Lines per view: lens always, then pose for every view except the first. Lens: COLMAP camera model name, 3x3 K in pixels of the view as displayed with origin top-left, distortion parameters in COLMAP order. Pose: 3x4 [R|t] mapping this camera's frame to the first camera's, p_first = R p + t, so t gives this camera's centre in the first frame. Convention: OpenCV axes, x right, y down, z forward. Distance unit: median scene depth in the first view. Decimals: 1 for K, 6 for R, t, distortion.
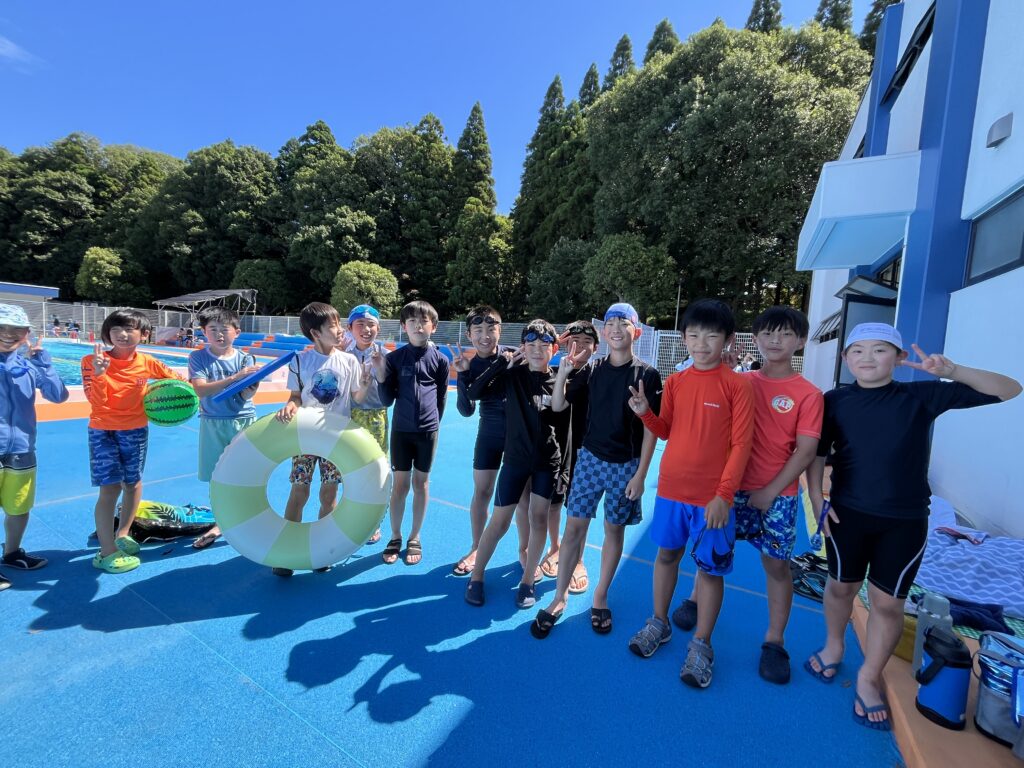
lens RADIAL K [[431.8, 0, 516.6], [0, 431.8, 386.0], [0, 0, 1]] dist [-0.000093, -0.000452]
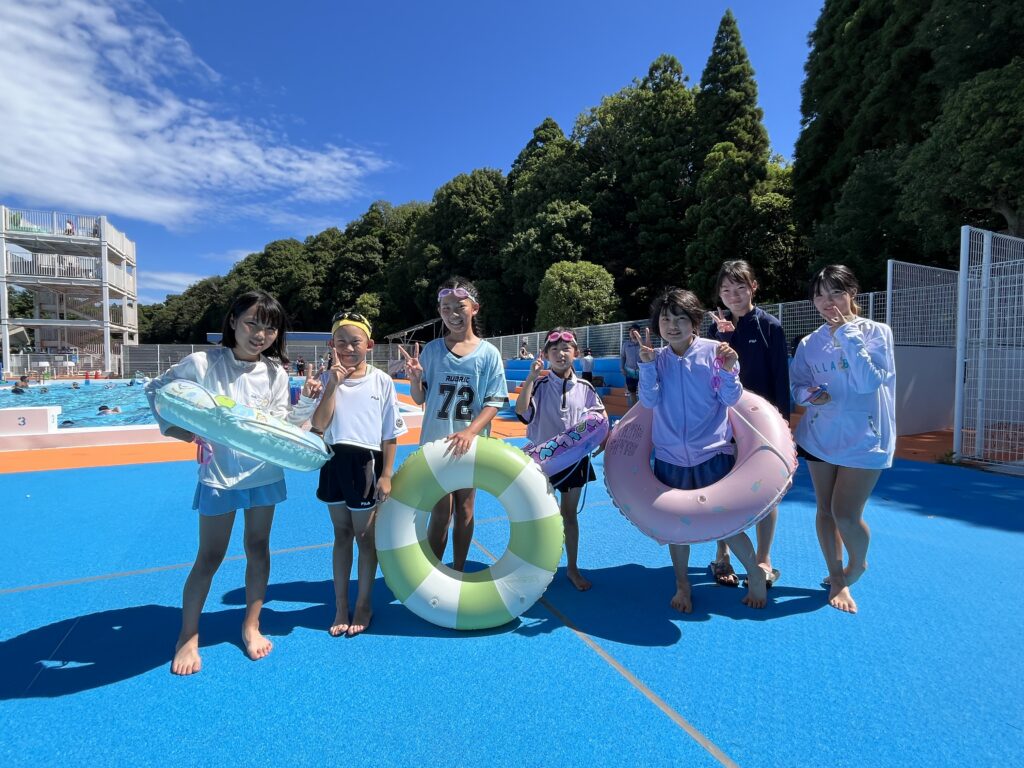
lens RADIAL K [[493.5, 0, 515.3], [0, 493.5, 383.3], [0, 0, 1]] dist [-0.017300, 0.001128]
pose [[0.812719, -0.040703, -0.581233, 0.067501], [0.004243, 0.997944, -0.063952, -0.006754], [0.582641, 0.049509, 0.811220, 0.195213]]
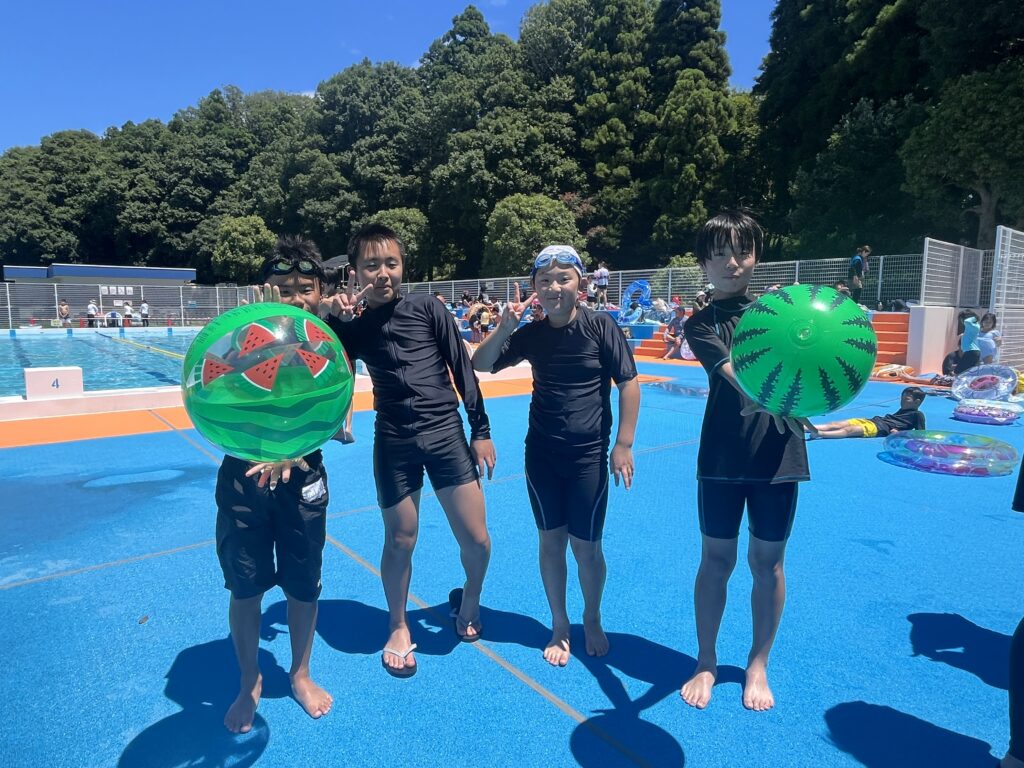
lens RADIAL K [[628.6, 0, 518.0], [0, 628.6, 383.4], [0, 0, 1]] dist [-0.007994, -0.007334]
pose [[0.928081, -0.014192, -0.372108, -0.001174], [0.021716, 0.999636, 0.016035, -0.003434], [0.371745, -0.022962, 0.928051, 0.058540]]
